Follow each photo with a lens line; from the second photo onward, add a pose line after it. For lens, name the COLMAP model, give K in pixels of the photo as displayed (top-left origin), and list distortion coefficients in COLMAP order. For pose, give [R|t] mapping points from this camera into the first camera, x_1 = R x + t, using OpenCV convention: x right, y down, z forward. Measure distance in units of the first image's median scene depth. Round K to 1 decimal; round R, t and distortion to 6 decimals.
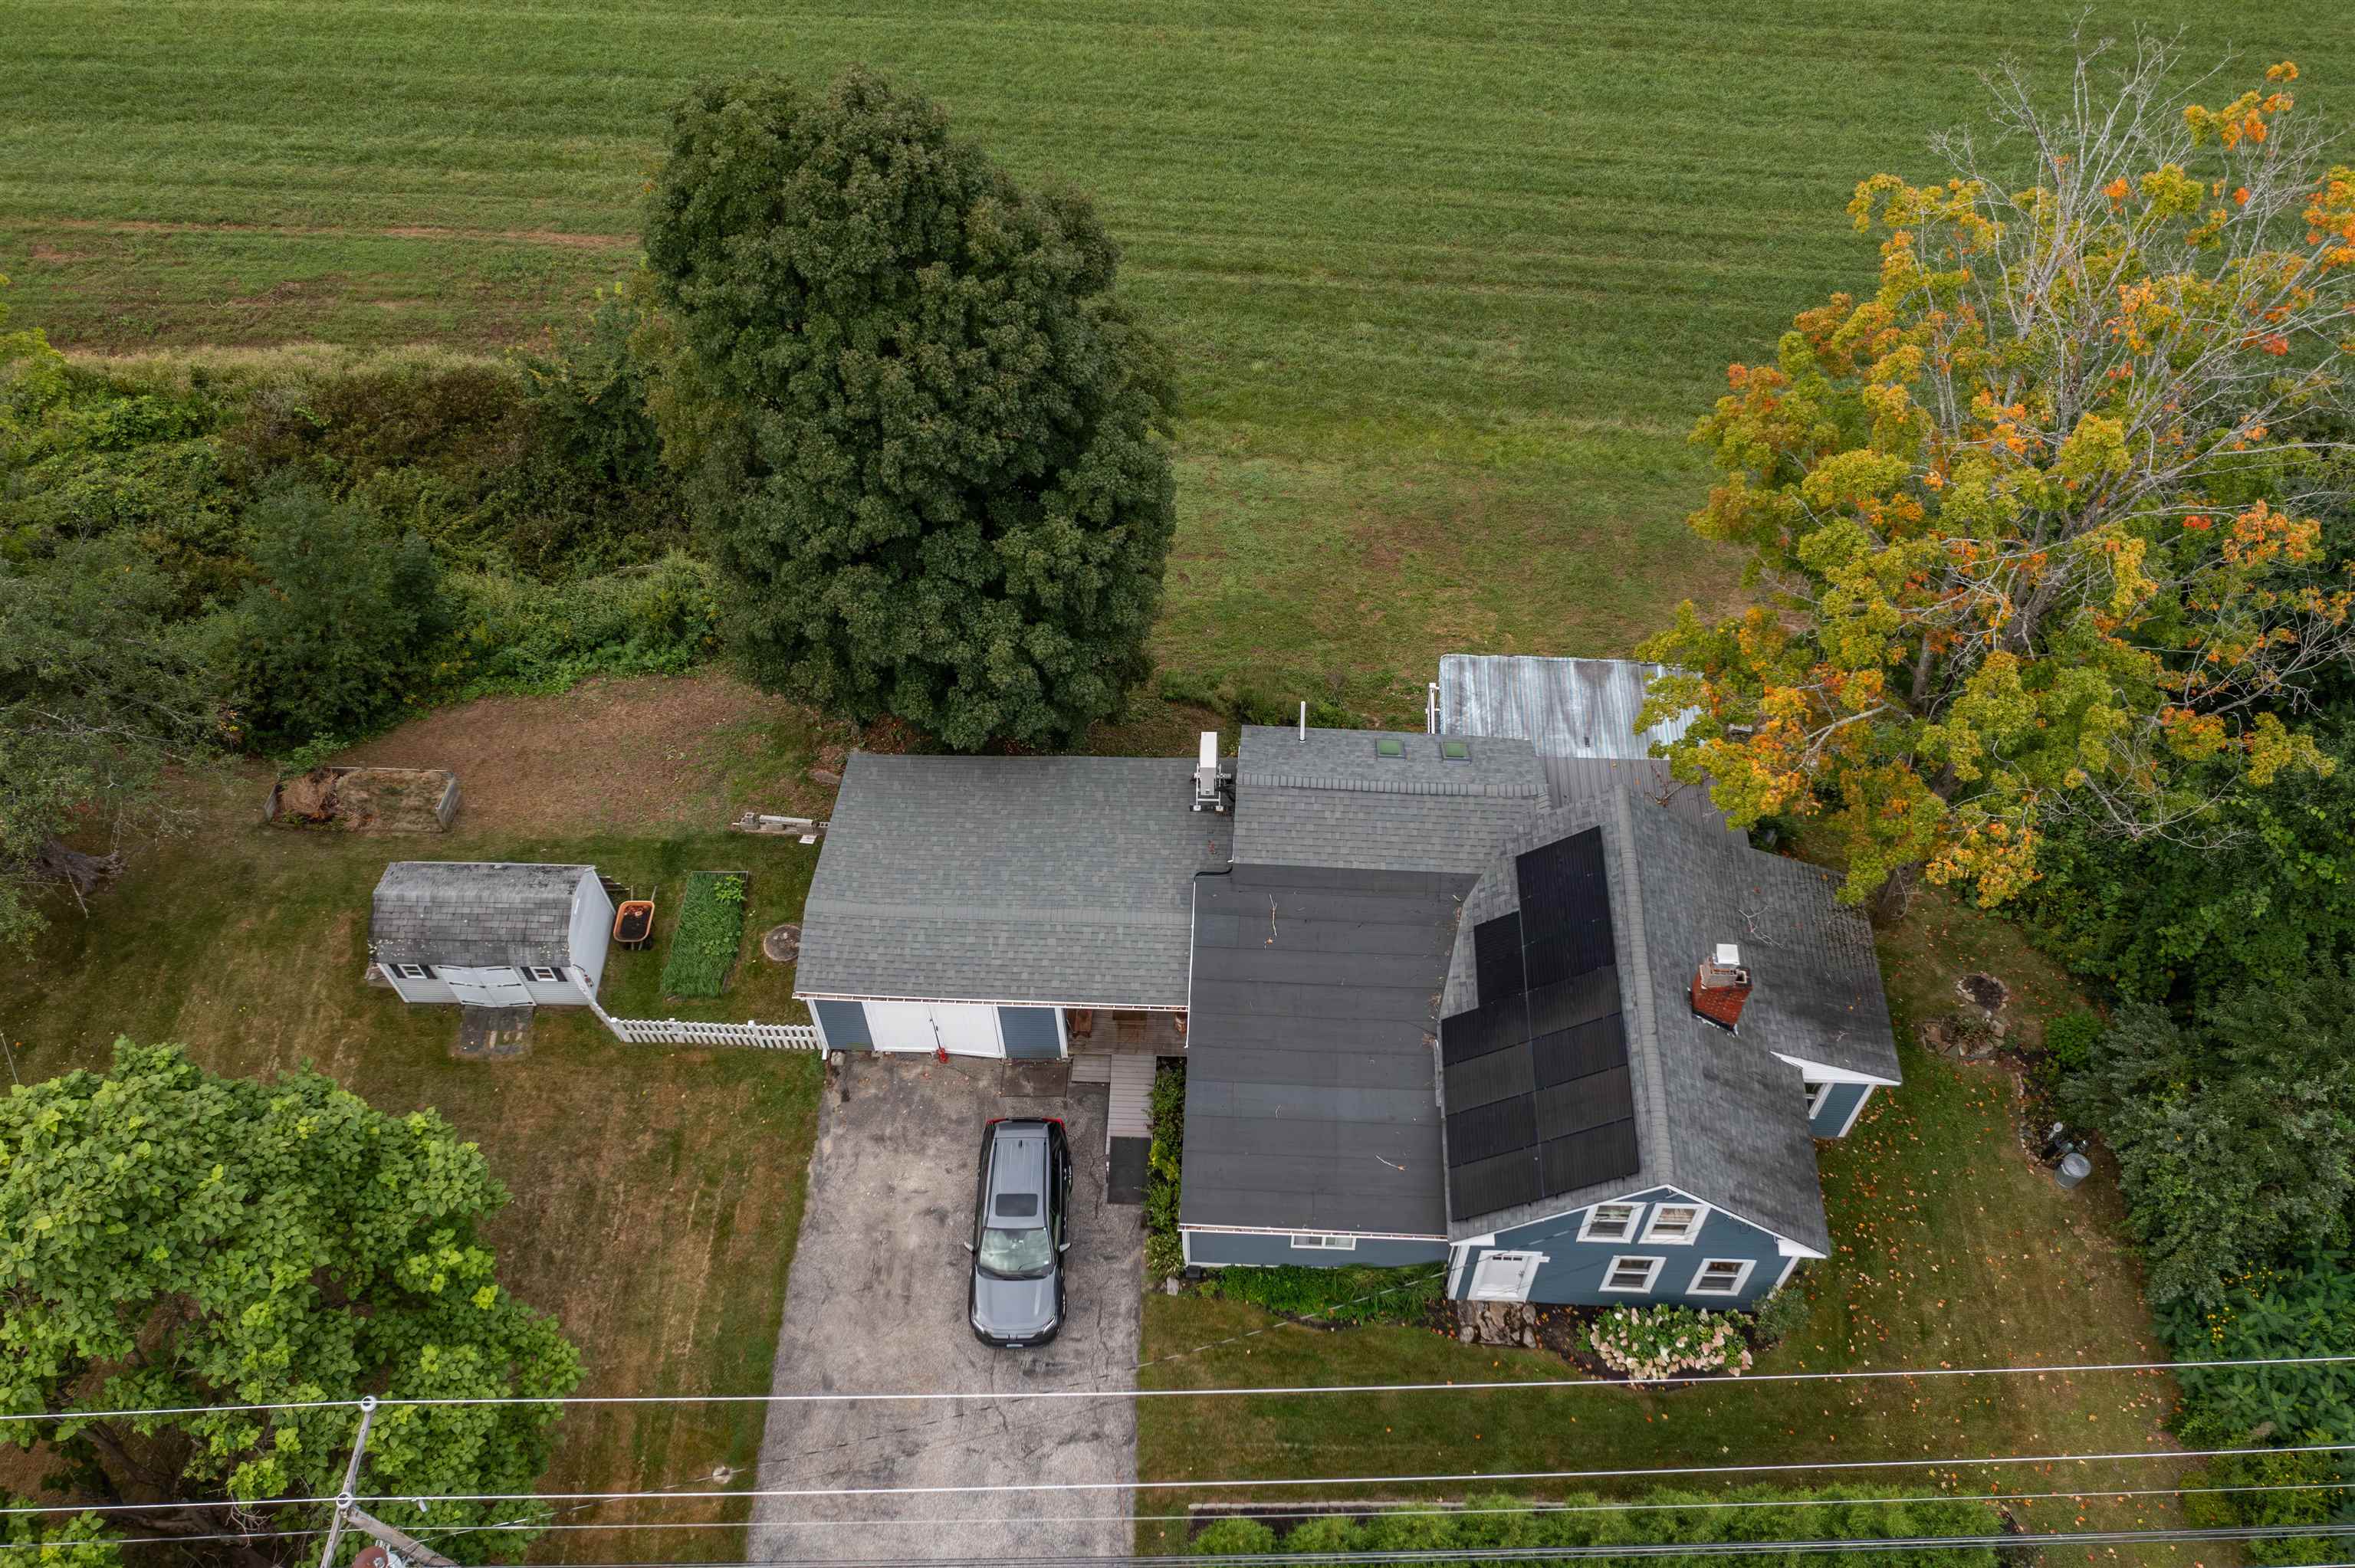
lens RADIAL K [[1867.9, 0, 1179.5], [0, 1867.9, 779.4], [0, 0, 1]] dist [-0.015926, 0.010731]
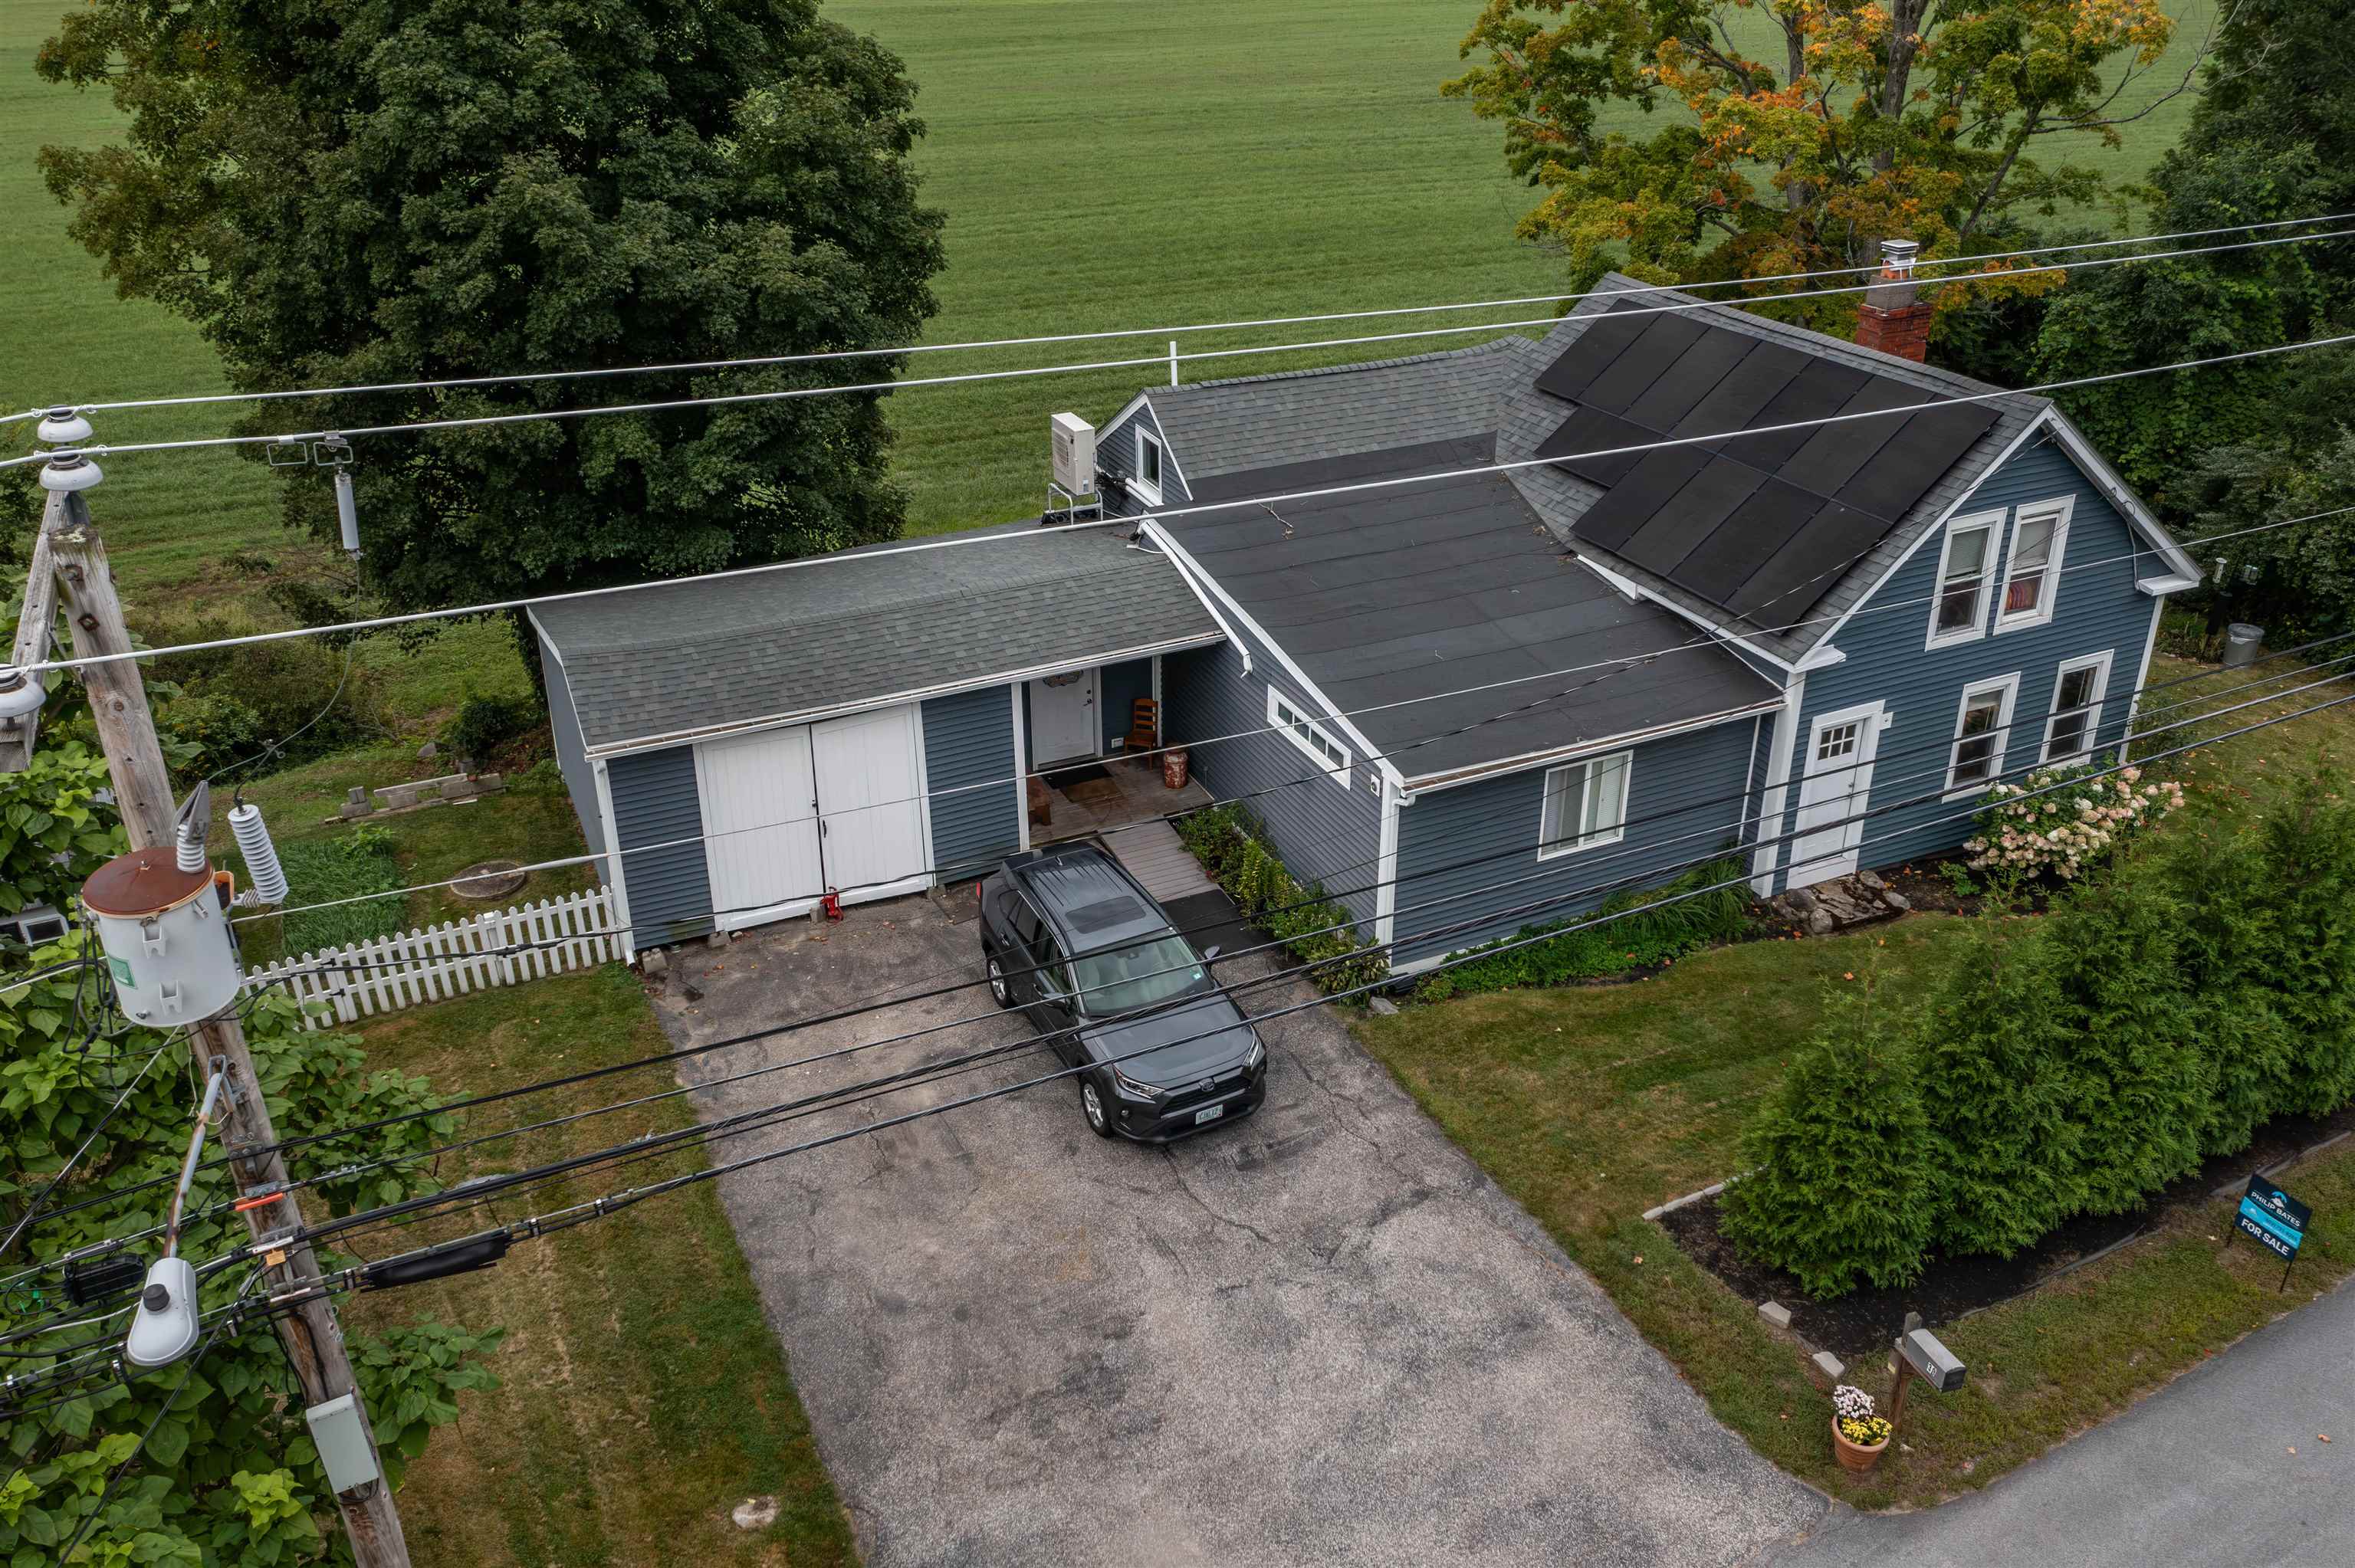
lens RADIAL K [[1866.5, 0, 1180.4], [0, 1866.5, 785.3], [0, 0, 1]] dist [-0.019558, 0.021085]
pose [[0.888707, -0.206302, 0.409437, -0.276077], [0.364871, 0.858999, -0.359152, 0.385511], [-0.277612, 0.468573, 0.838672, 0.478671]]
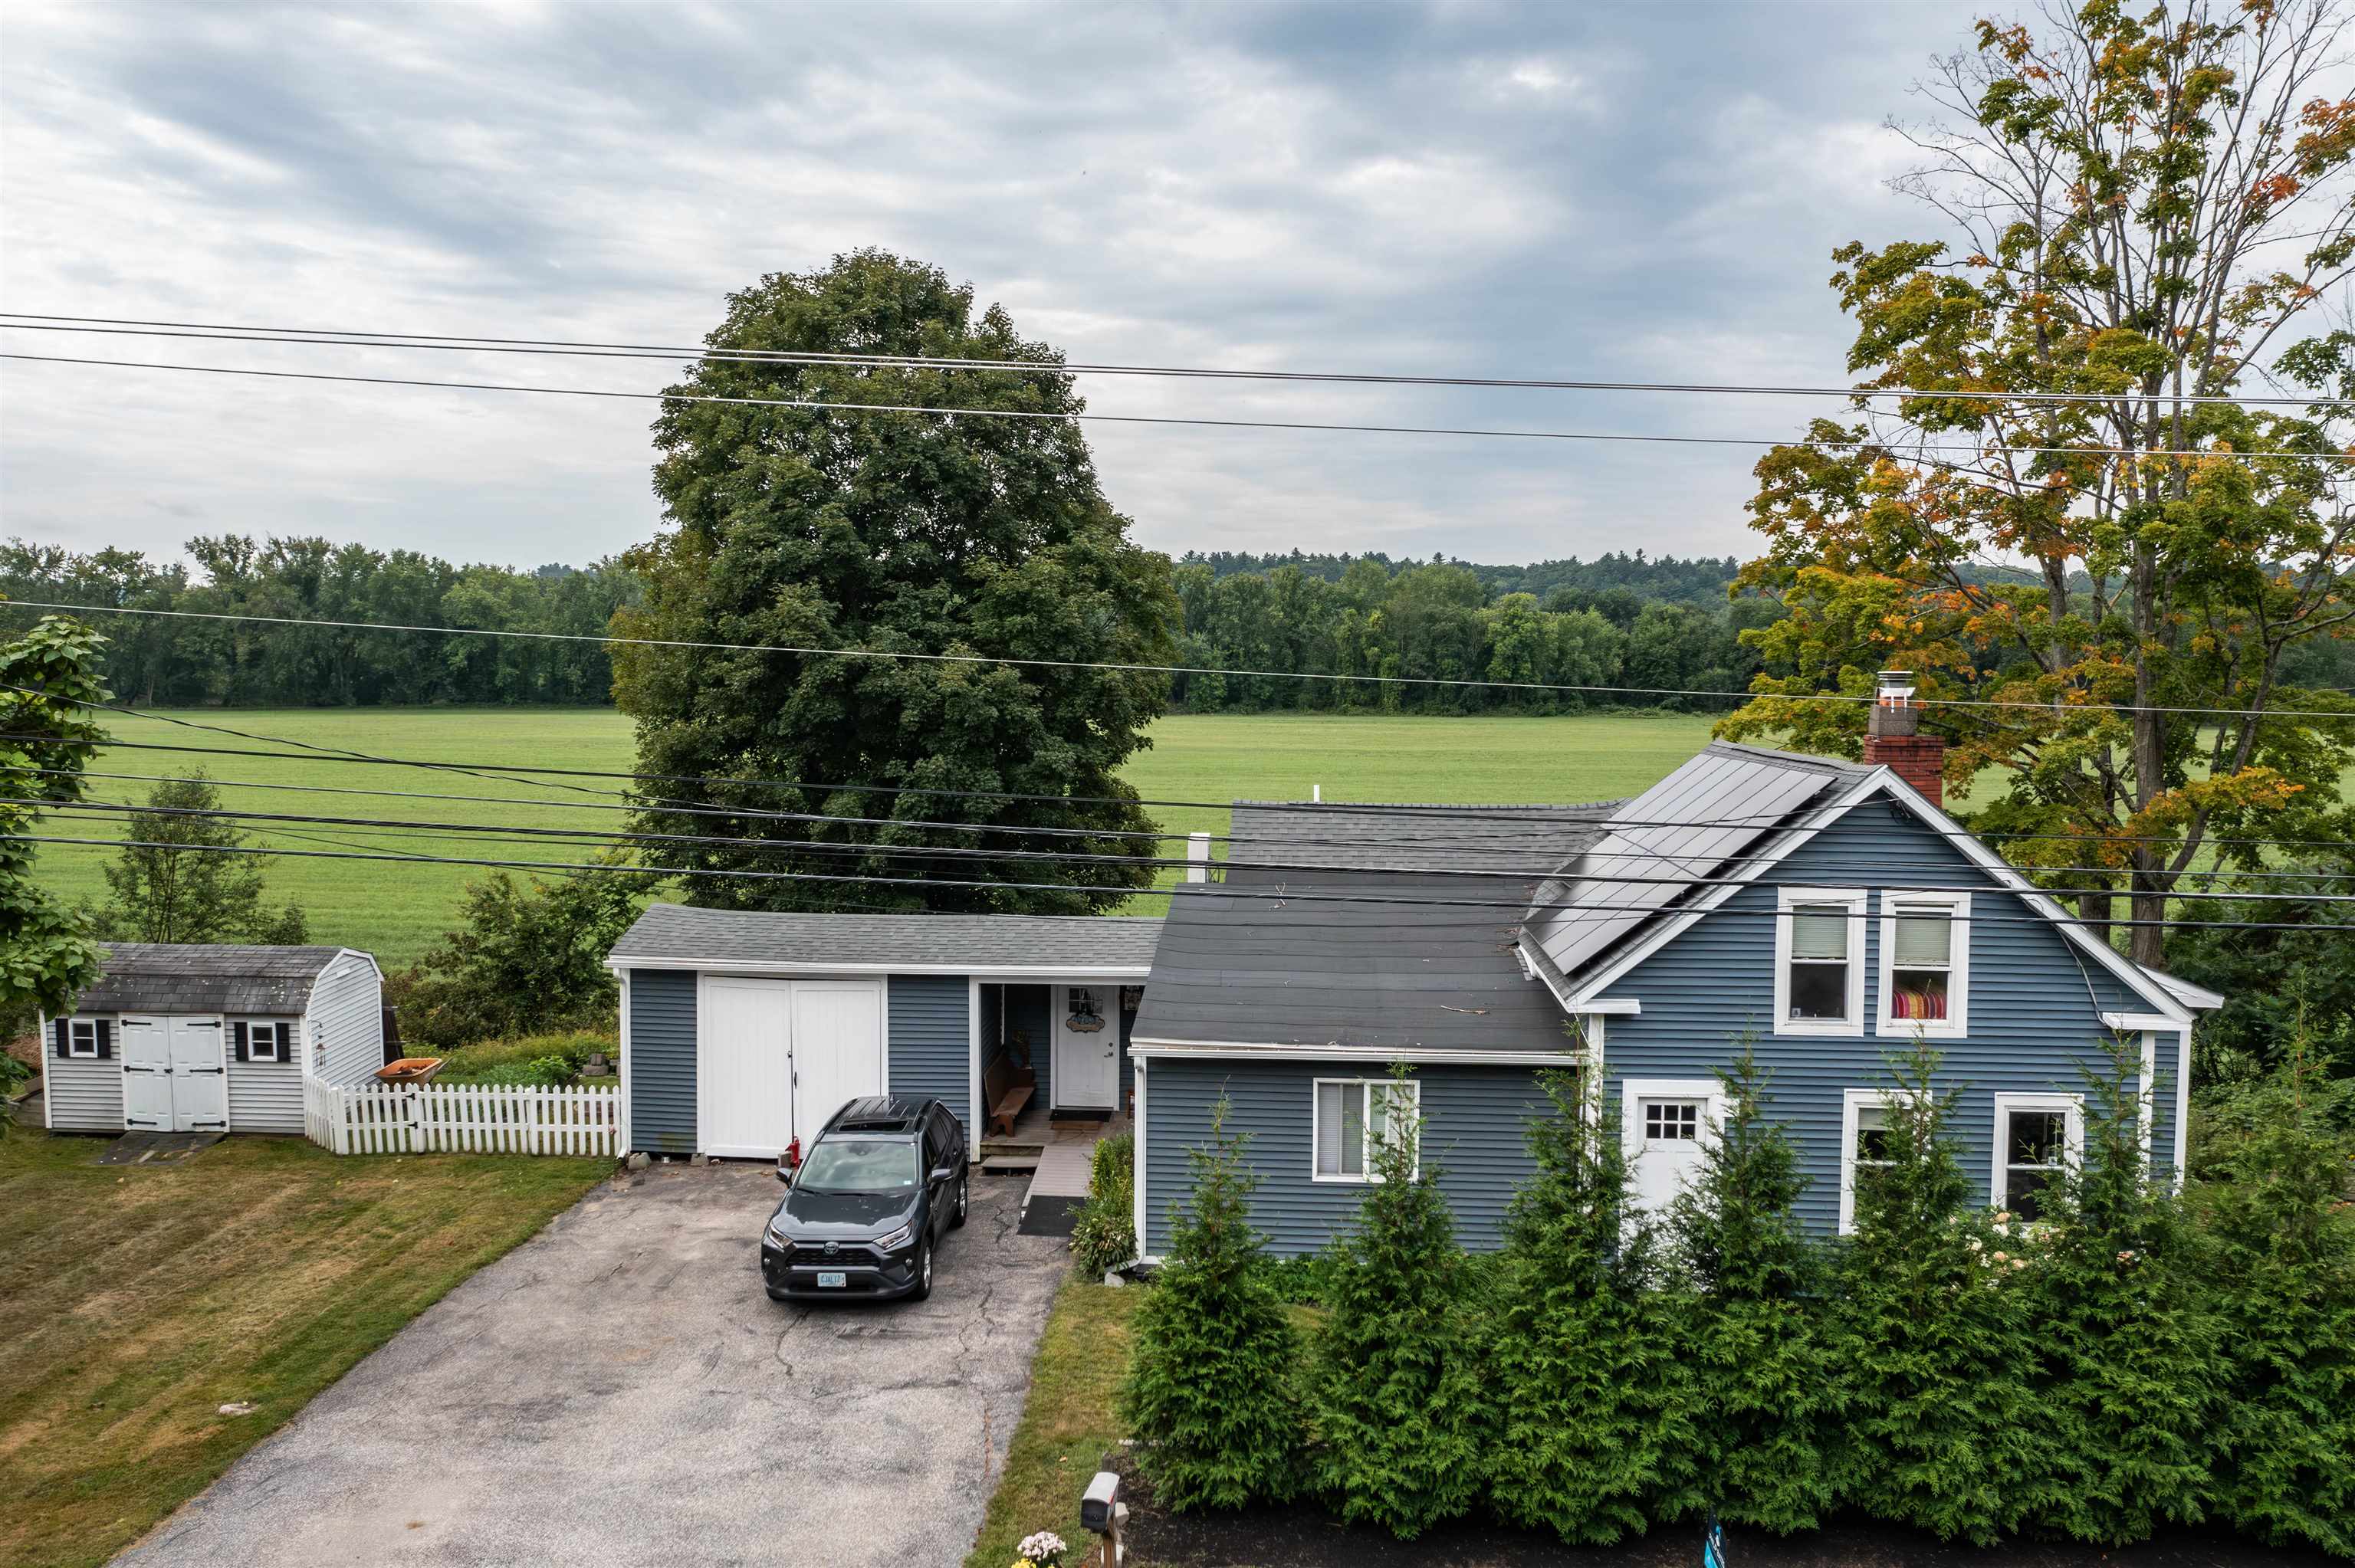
lens RADIAL K [[1867.9, 0, 1179.5], [0, 1867.9, 779.4], [0, 0, 1]] dist [-0.015926, 0.010731]
pose [[0.999421, 0.022602, -0.025420, 0.027347], [-0.034013, 0.654988, -0.754873, 0.591044], [-0.000412, 0.755301, 0.655378, 0.478186]]
